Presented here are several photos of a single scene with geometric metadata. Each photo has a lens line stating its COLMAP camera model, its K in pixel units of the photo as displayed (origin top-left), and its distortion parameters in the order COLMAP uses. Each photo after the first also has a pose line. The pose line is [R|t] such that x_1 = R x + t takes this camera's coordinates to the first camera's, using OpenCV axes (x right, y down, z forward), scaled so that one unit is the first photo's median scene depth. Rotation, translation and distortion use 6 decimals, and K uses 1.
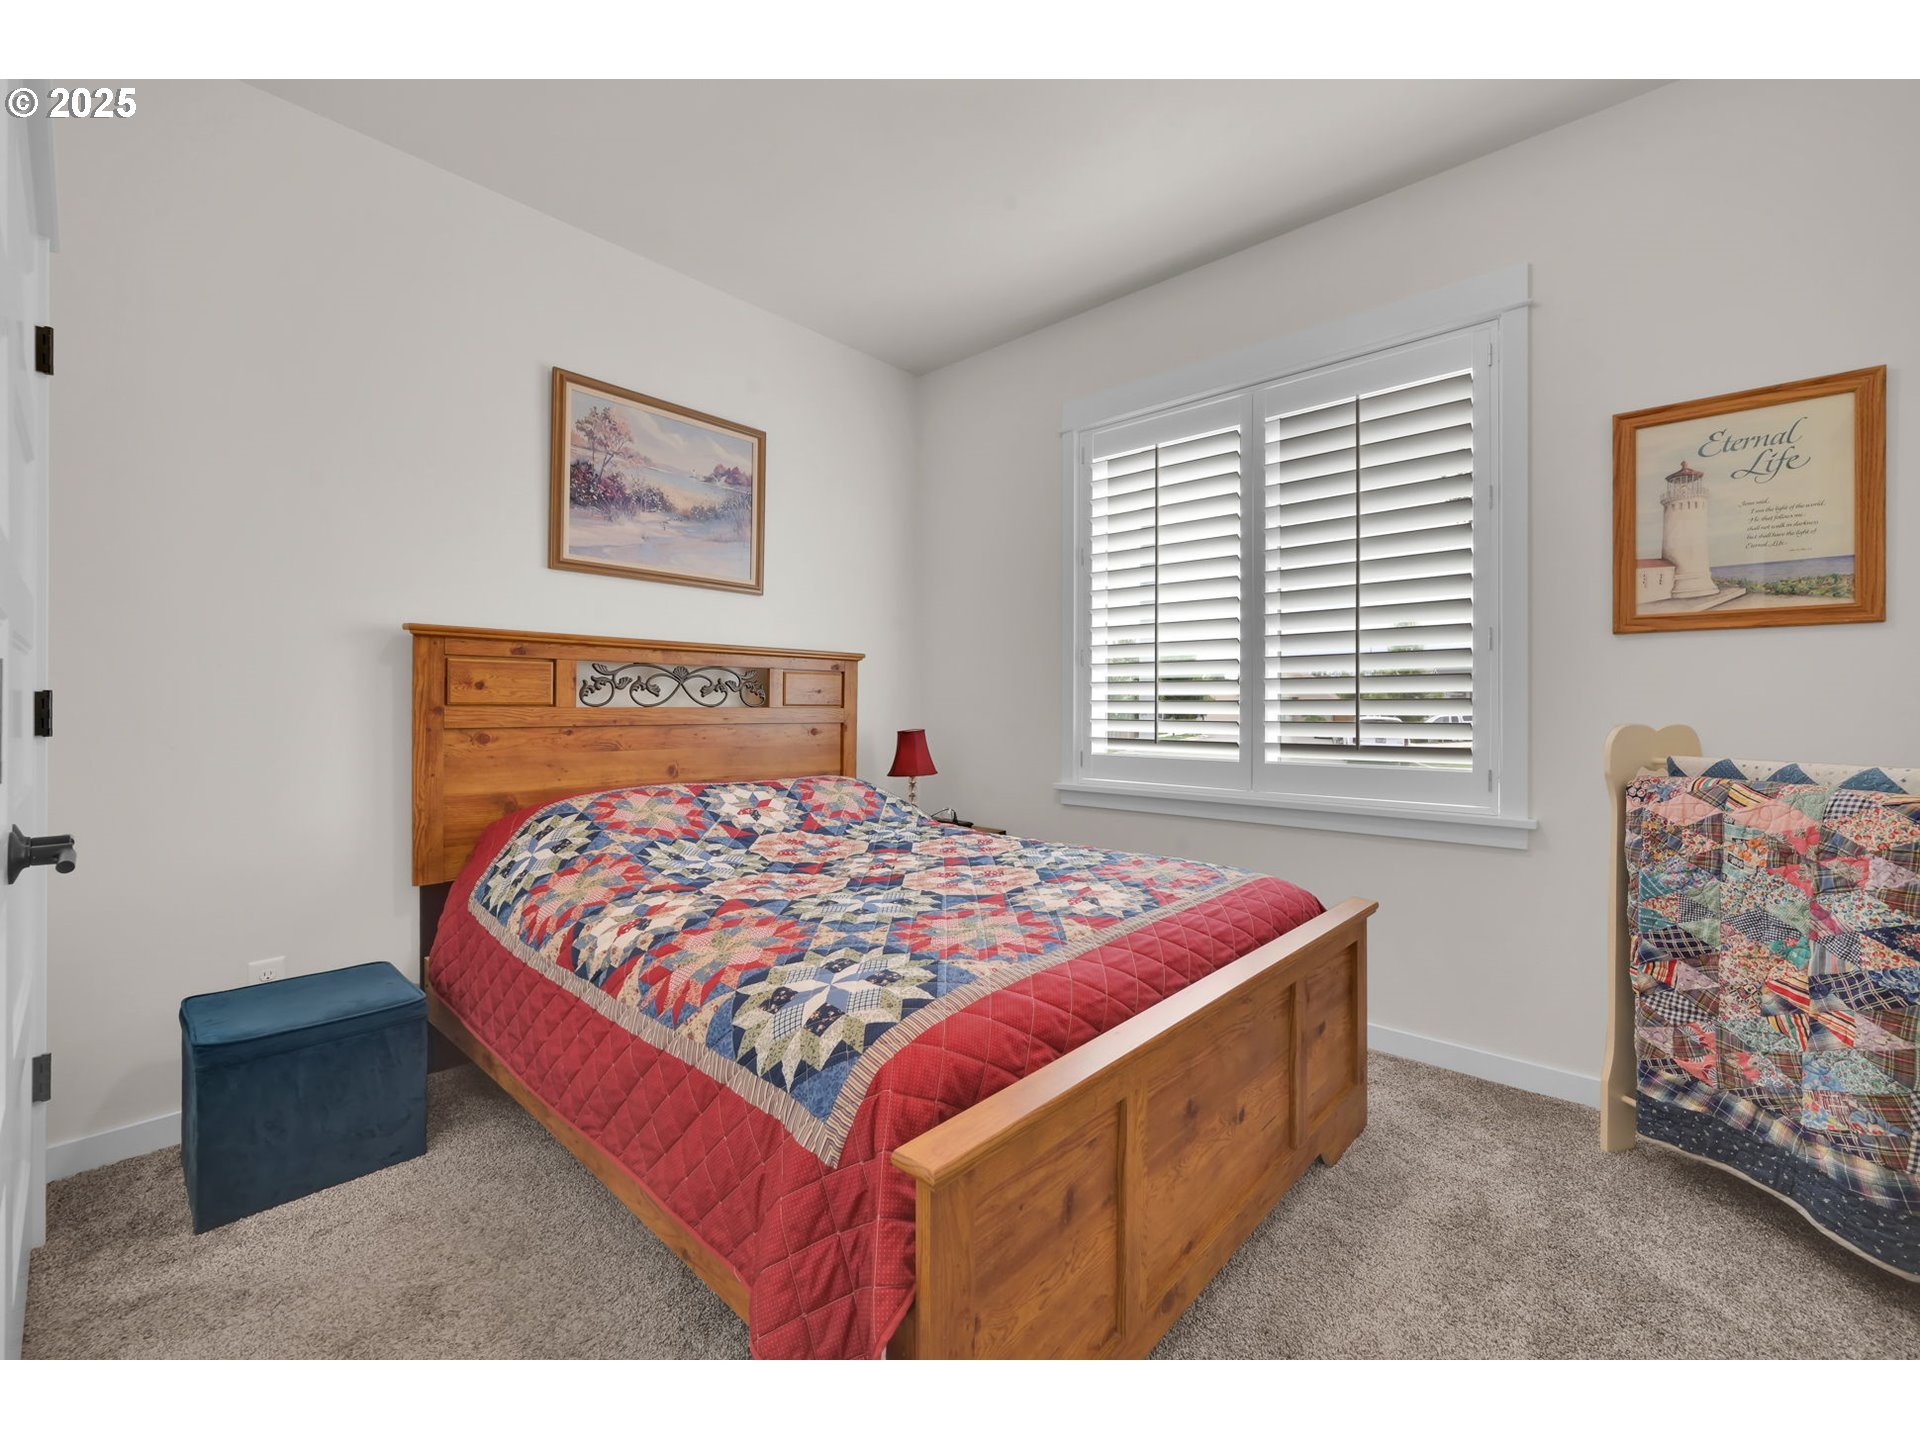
lens RADIAL K [[777.4, 0, 965.7], [0, 777.4, 712.4], [0, 0, 1]] dist [-0.001022, -0.000084]
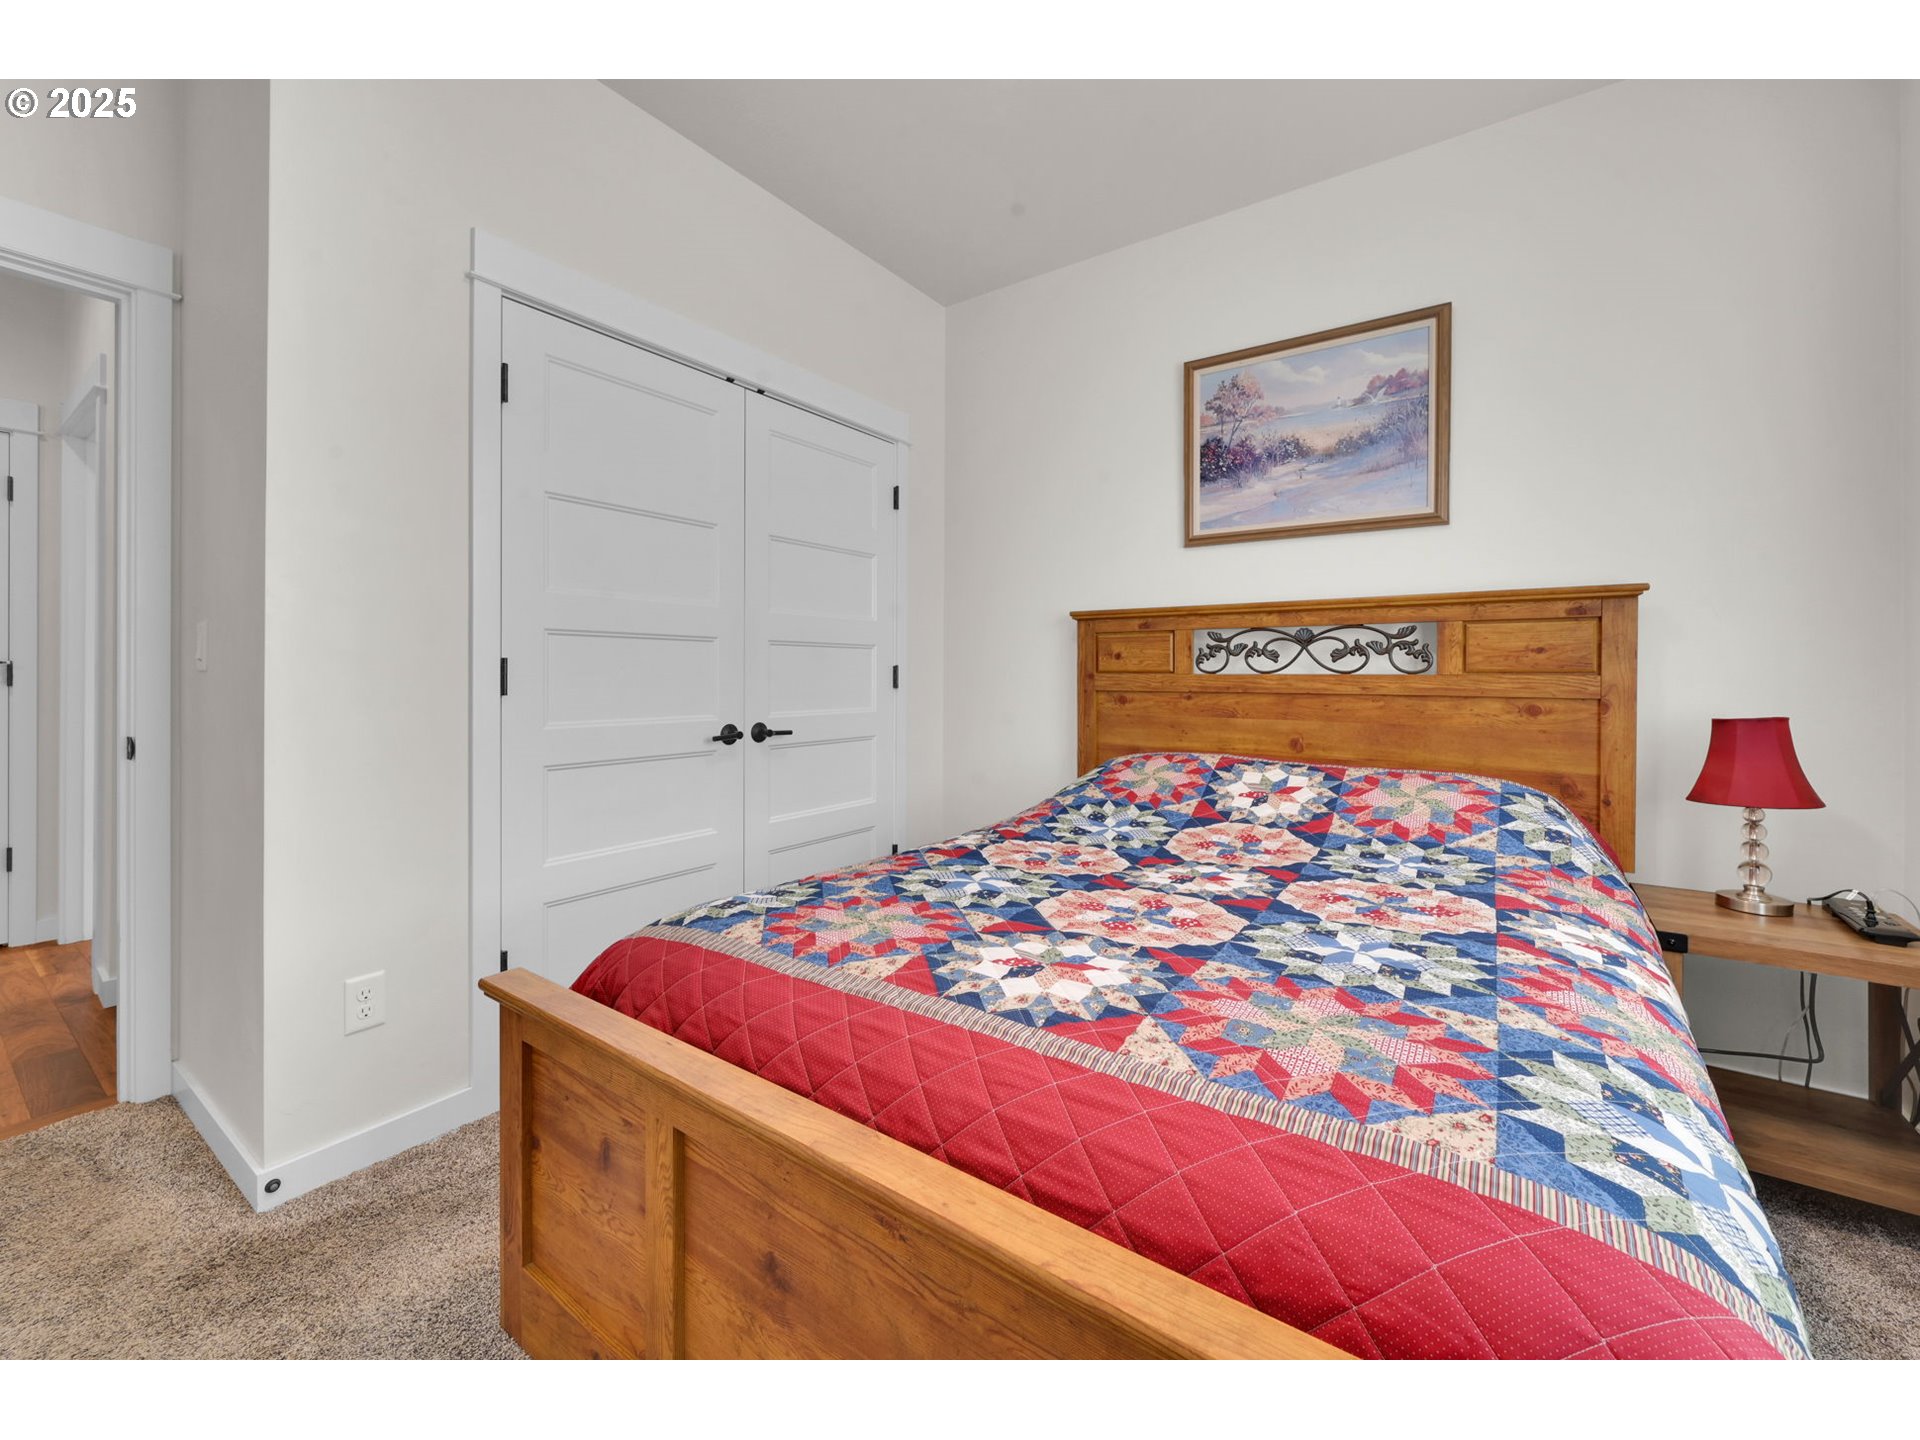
lens RADIAL K [[763.7, 0, 966.4], [0, 763.7, 679.5], [0, 0, 1]] dist [-0.000775, -0.000026]
pose [[0.135162, 0.005386, -0.990809, 0.466262], [-0.009573, 0.999946, 0.004130, -0.000480], [0.990777, 0.008927, 0.135206, 0.520806]]
